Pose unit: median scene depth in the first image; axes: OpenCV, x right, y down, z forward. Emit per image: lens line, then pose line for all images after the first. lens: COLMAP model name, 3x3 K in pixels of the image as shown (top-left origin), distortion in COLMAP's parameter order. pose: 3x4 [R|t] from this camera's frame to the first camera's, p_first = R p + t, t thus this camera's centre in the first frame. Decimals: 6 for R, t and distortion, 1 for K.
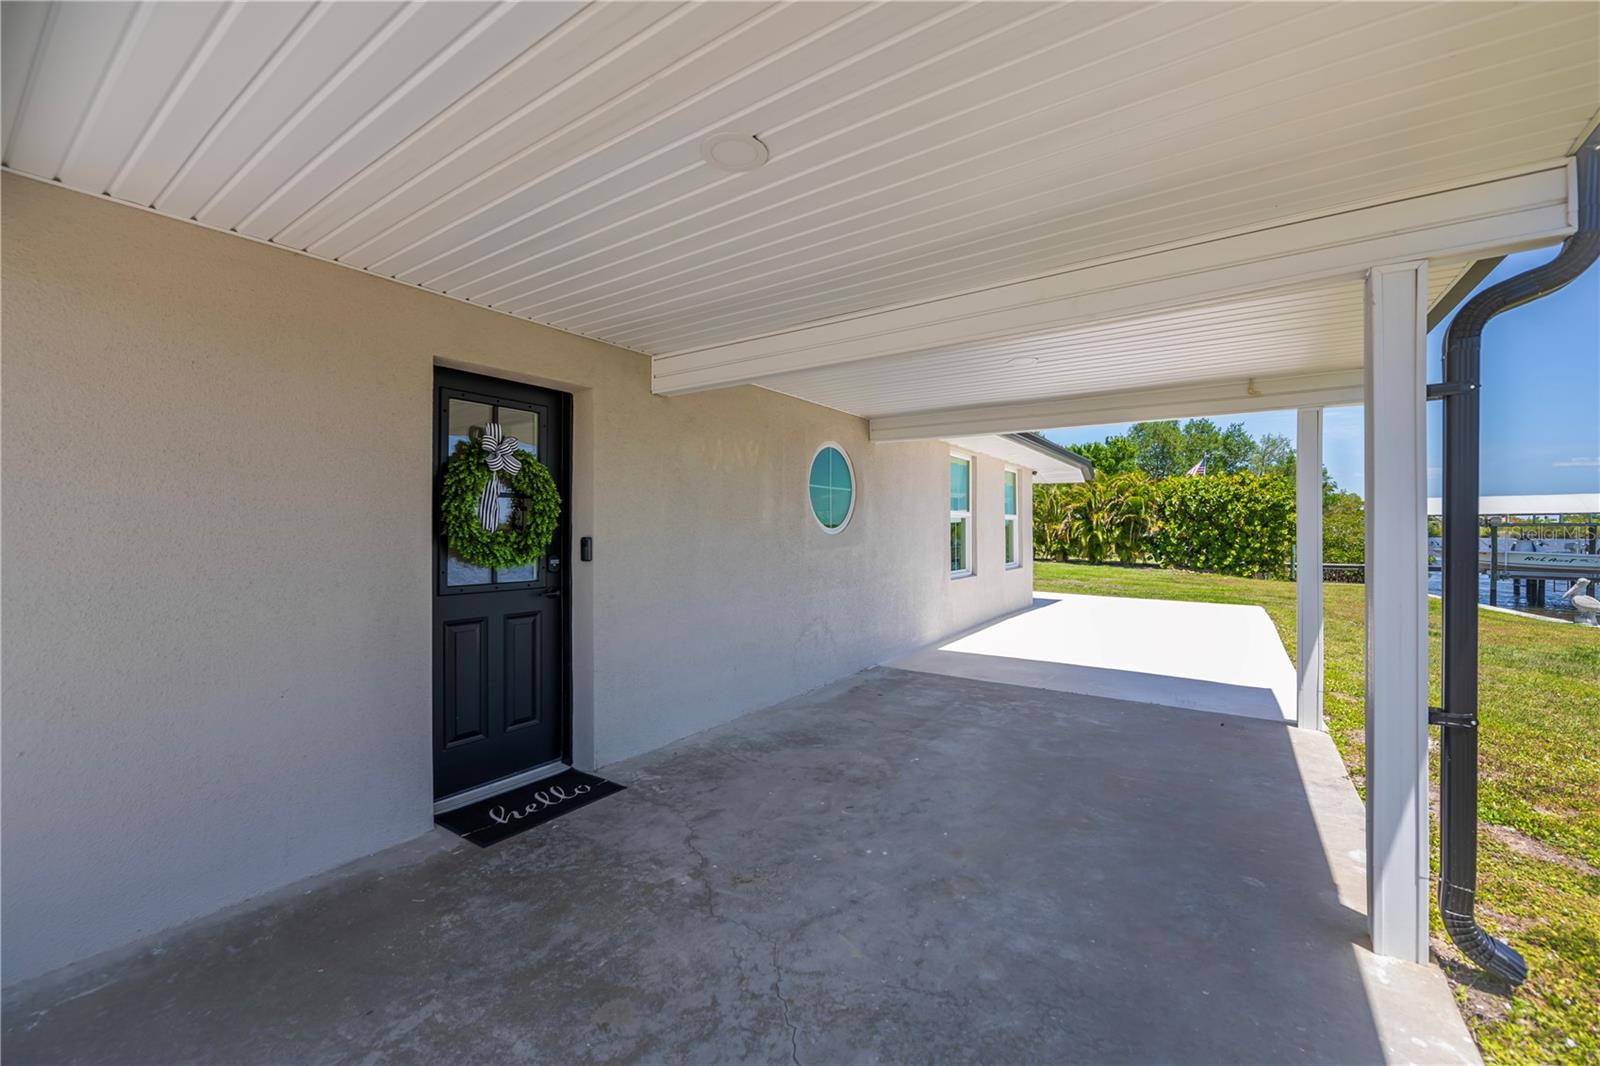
lens RADIAL K [[637.0, 0, 810.7], [0, 637.0, 525.6], [0, 0, 1]] dist [-0.019063, -0.001622]
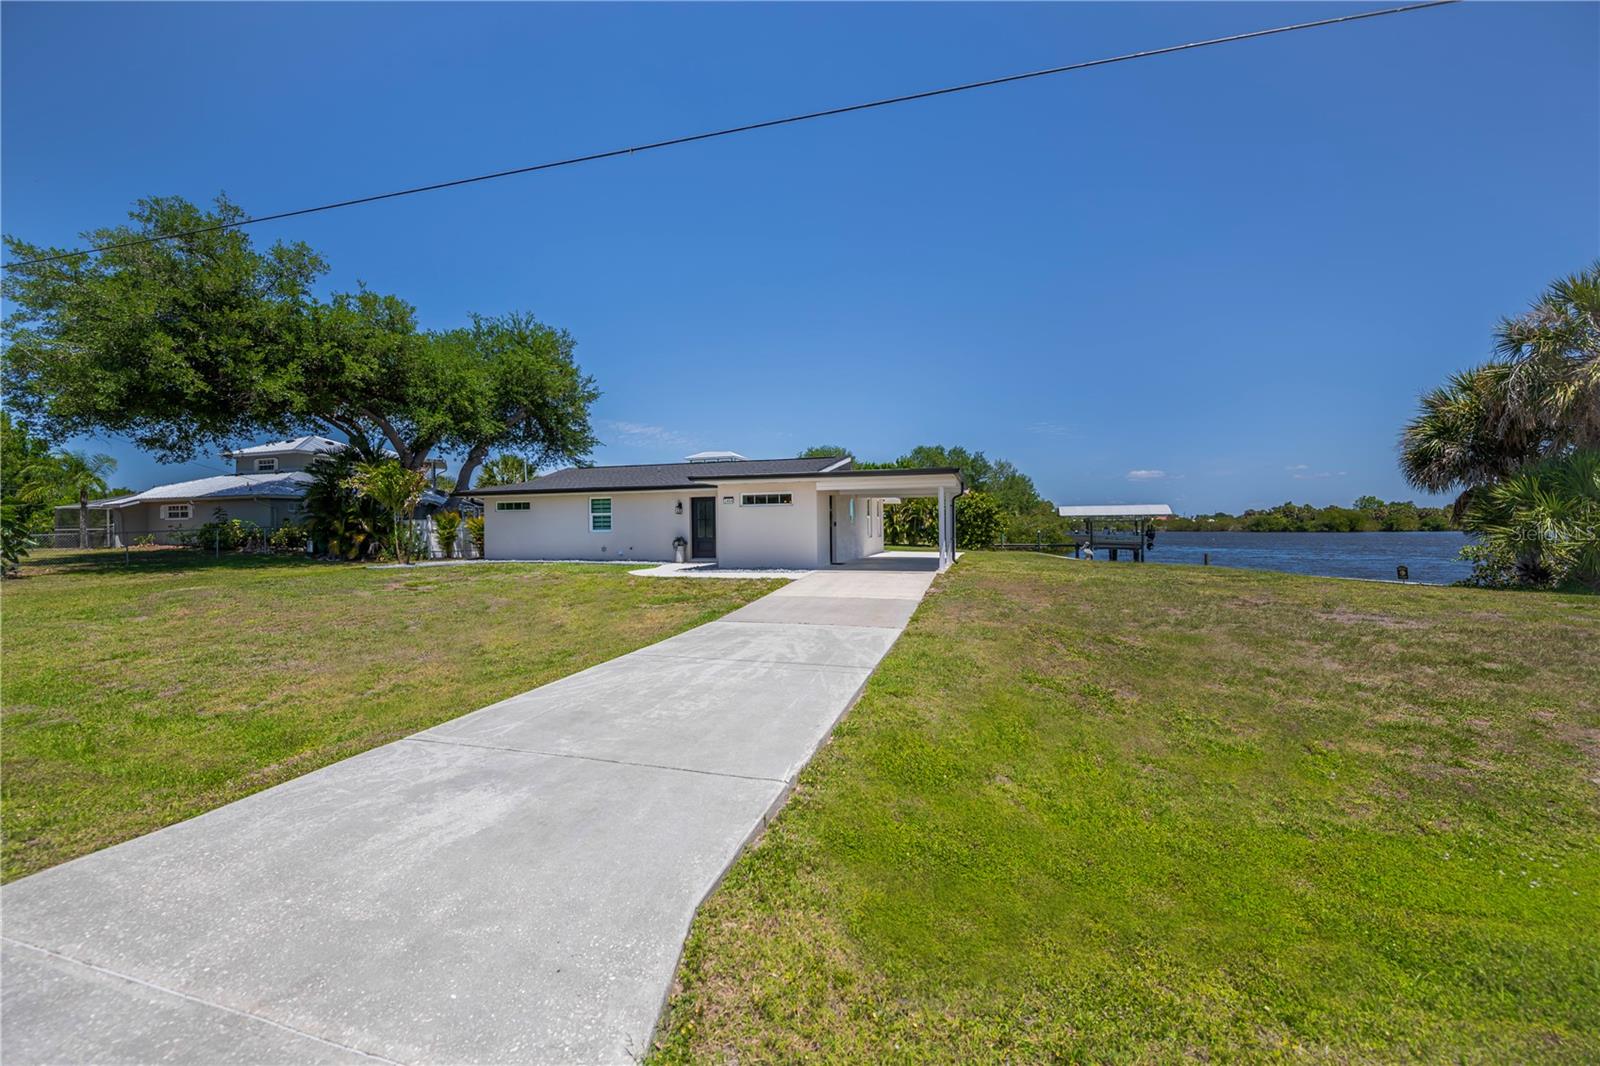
lens RADIAL K [[637.0, 0, 807.6], [0, 637.0, 521.6], [0, 0, 1]] dist [-0.019063, -0.001622]
pose [[0.953123, -0.002688, 0.302570, -0.276971], [0.004090, 0.999984, -0.003998, 0.005000], [-0.302555, 0.005048, 0.953119, -0.525559]]
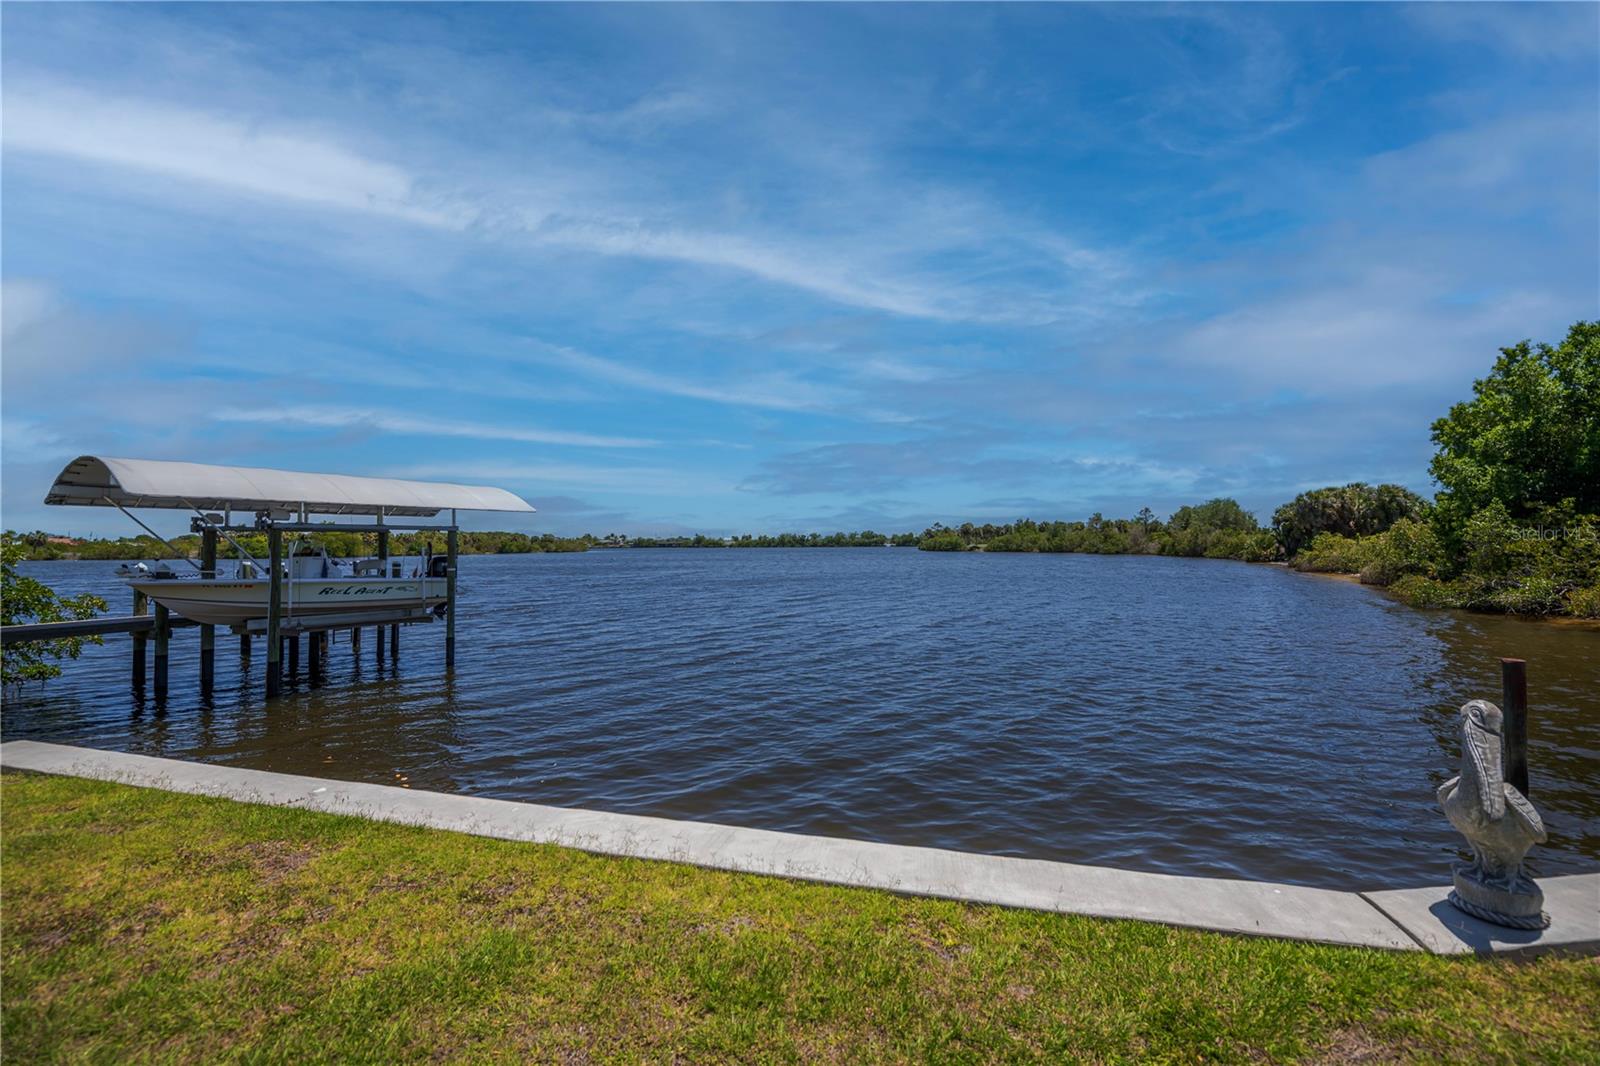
lens RADIAL K [[637.0, 0, 809.7], [0, 637.0, 533.9], [0, 0, 1]] dist [-0.019063, -0.001622]
pose [[-0.151842, 0.020207, 0.988198, 0.537637], [0.001880, 0.999795, -0.020156, 0.015170], [-0.988403, -0.001203, -0.151849, 0.636214]]
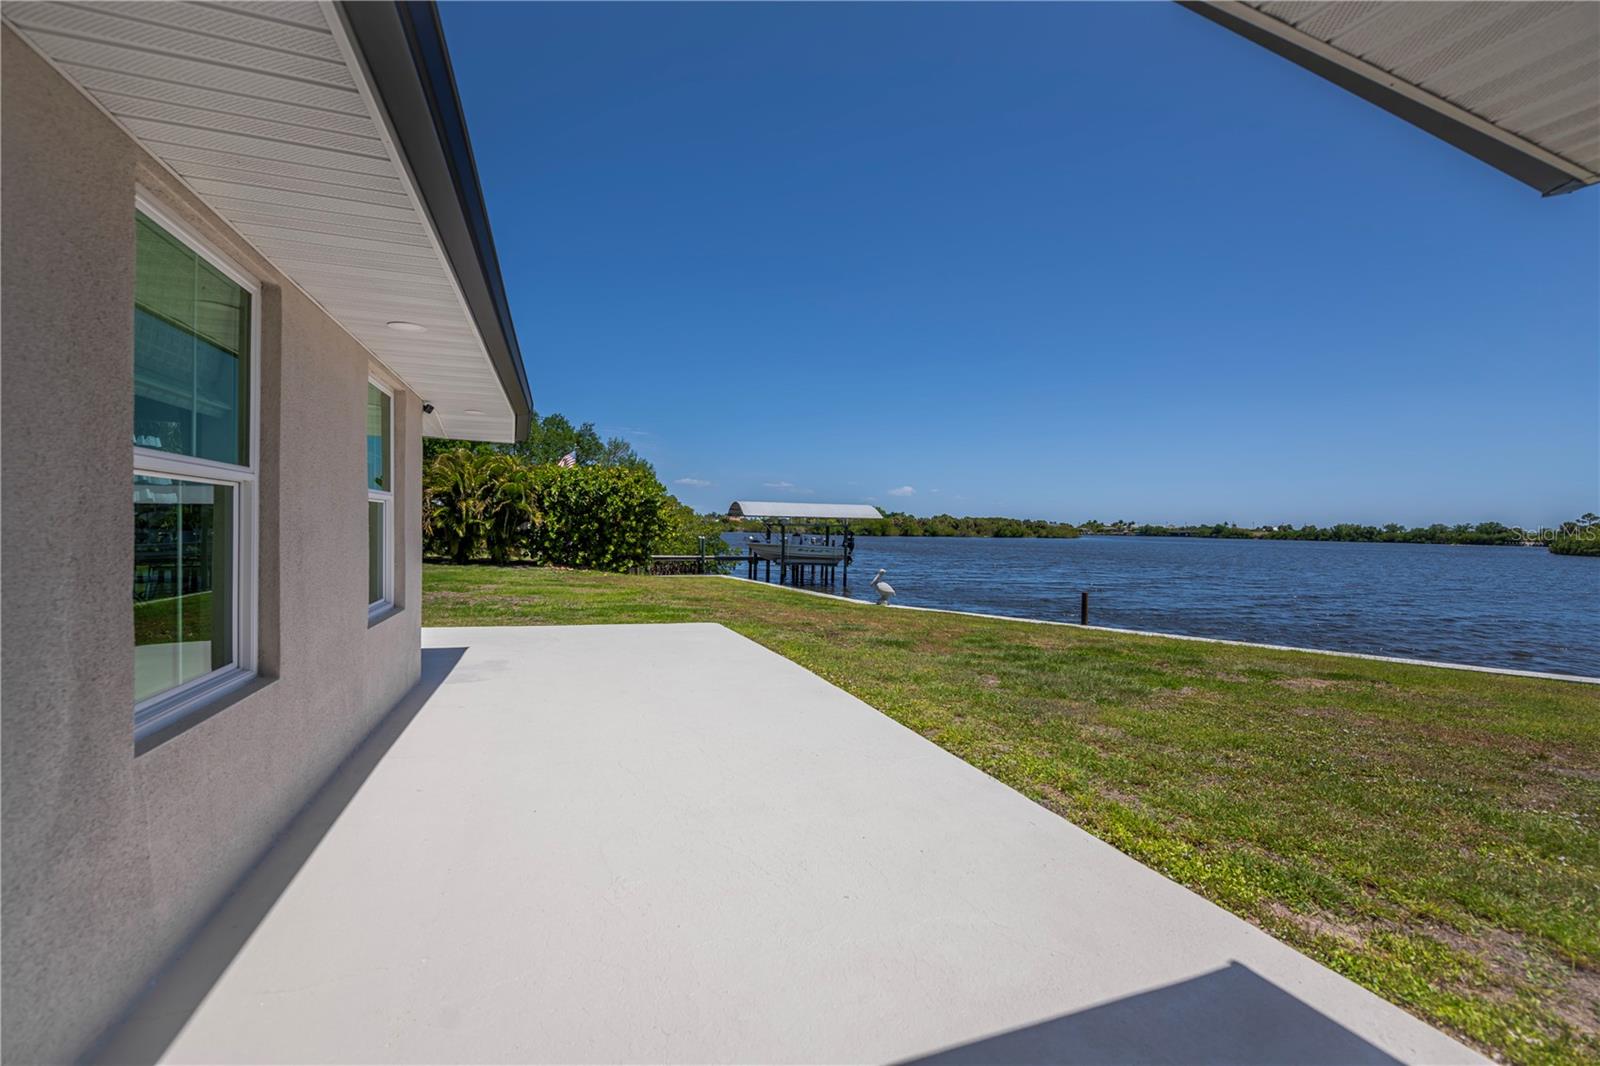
lens RADIAL K [[637.0, 0, 802.2], [0, 637.0, 542.2], [0, 0, 1]] dist [-0.019063, -0.001622]
pose [[0.585612, -0.006040, 0.810569, 0.049008], [-0.027293, 0.999258, 0.027164, -0.000429], [-0.810132, -0.038031, 0.585013, 0.185154]]
